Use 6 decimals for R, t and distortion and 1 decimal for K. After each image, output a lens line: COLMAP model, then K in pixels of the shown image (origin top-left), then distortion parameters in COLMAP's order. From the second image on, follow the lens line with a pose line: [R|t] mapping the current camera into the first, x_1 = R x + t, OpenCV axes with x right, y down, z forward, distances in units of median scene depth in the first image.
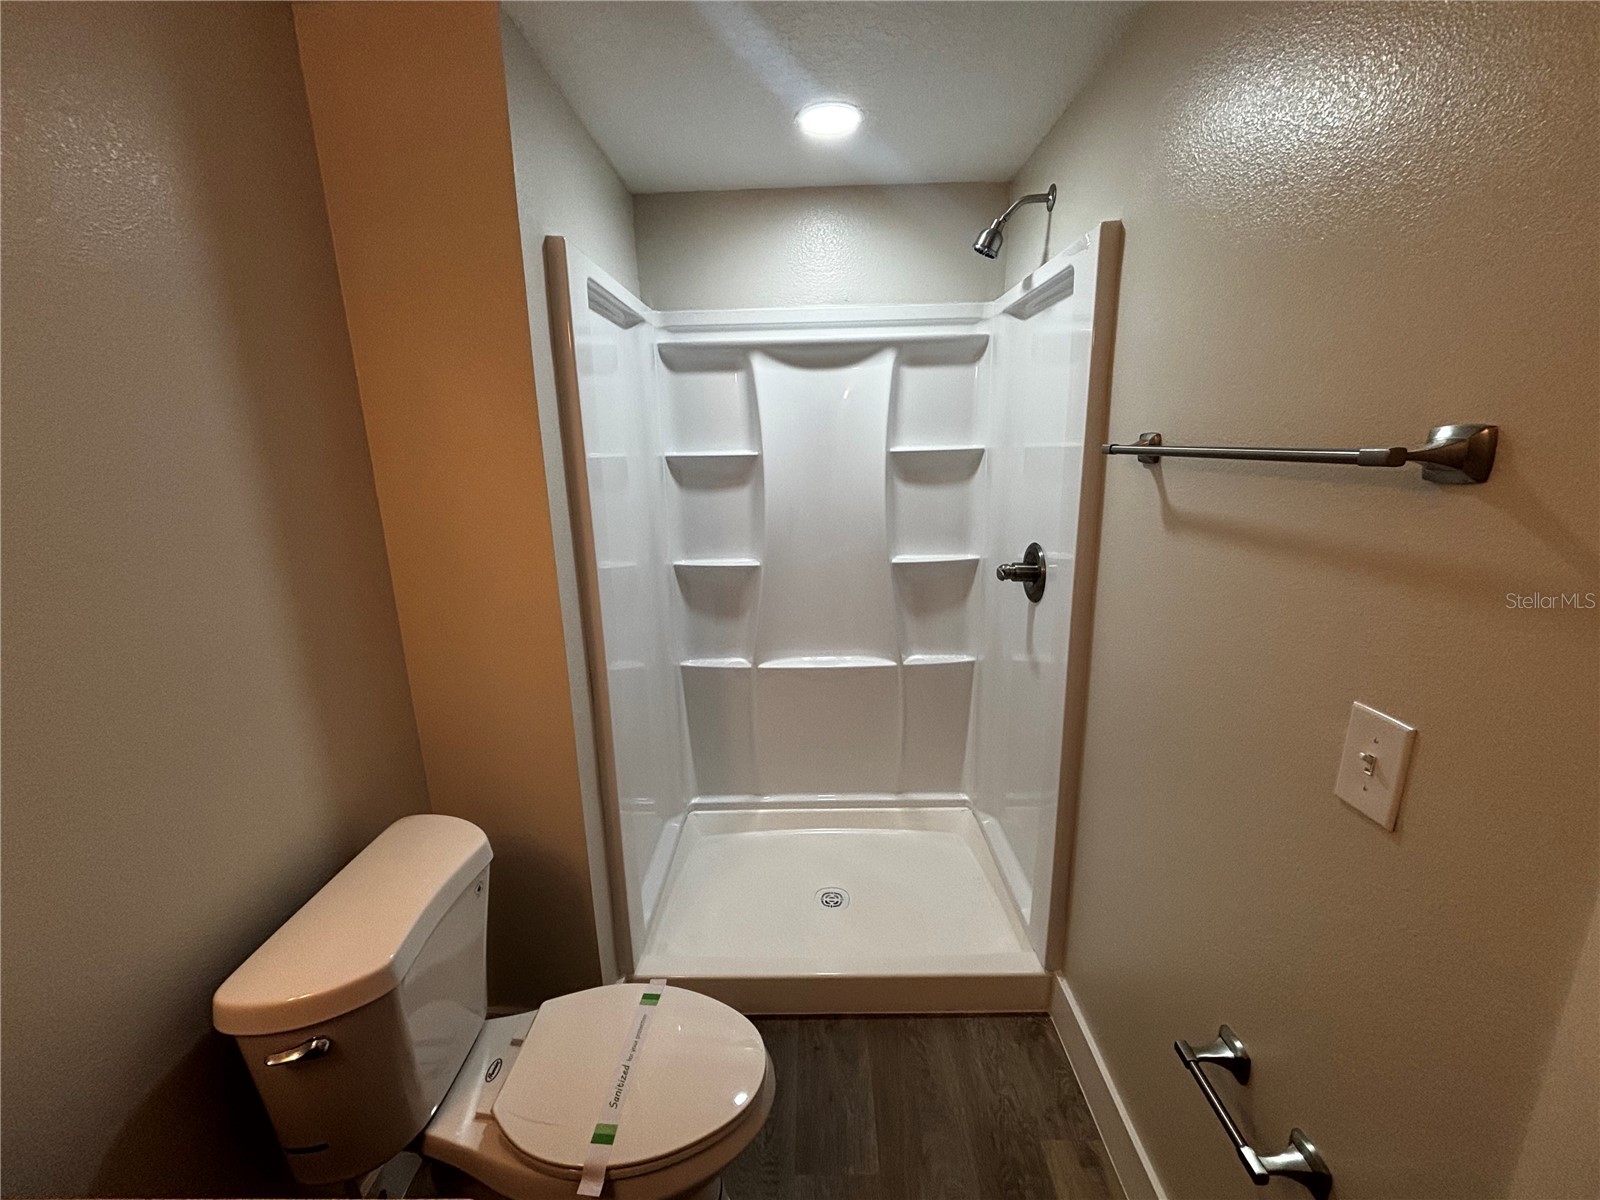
lens RADIAL K [[660.3, 0, 803.0], [0, 660.3, 597.8], [0, 0, 1]] dist [0.001886, 0.000100]
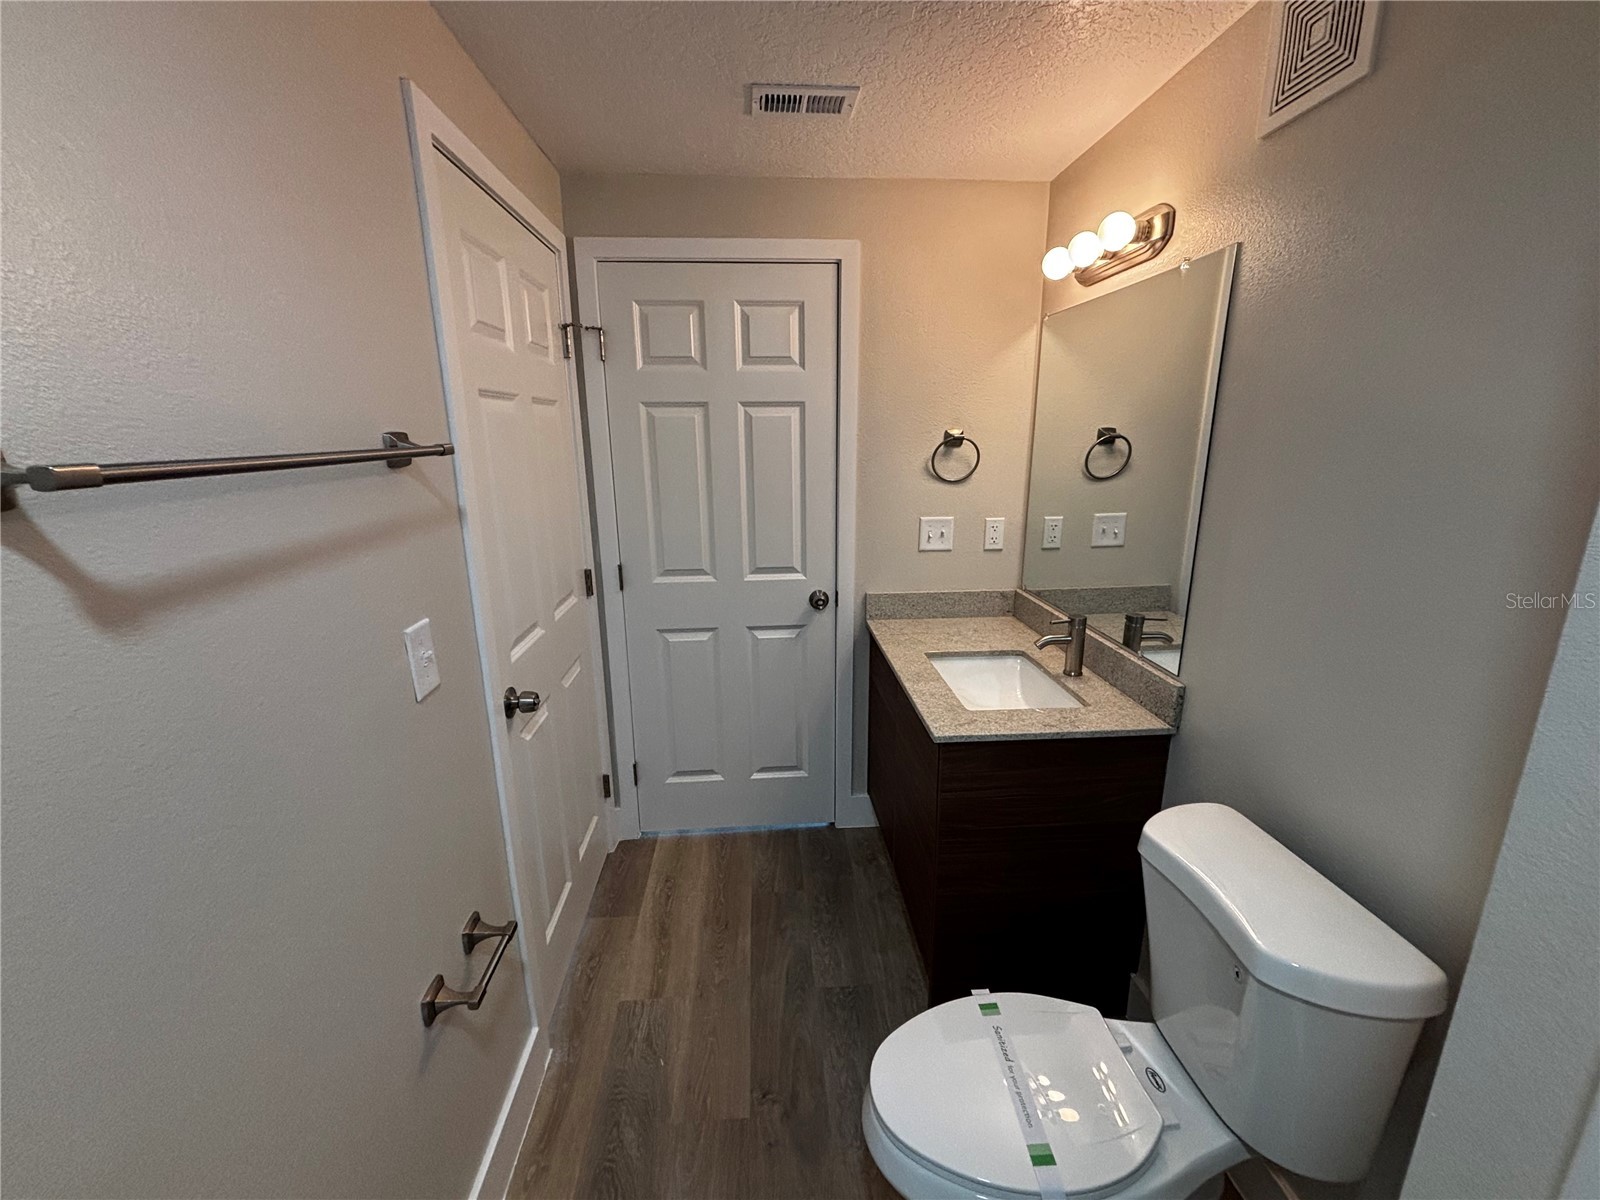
lens RADIAL K [[660.3, 0, 803.0], [0, 660.3, 597.8], [0, 0, 1]] dist [0.001886, 0.000100]
pose [[-0.995981, 0.053462, -0.071864, 0.081943], [0.013667, 0.883647, 0.467954, -0.415773], [0.088521, 0.465091, -0.880826, 1.743905]]
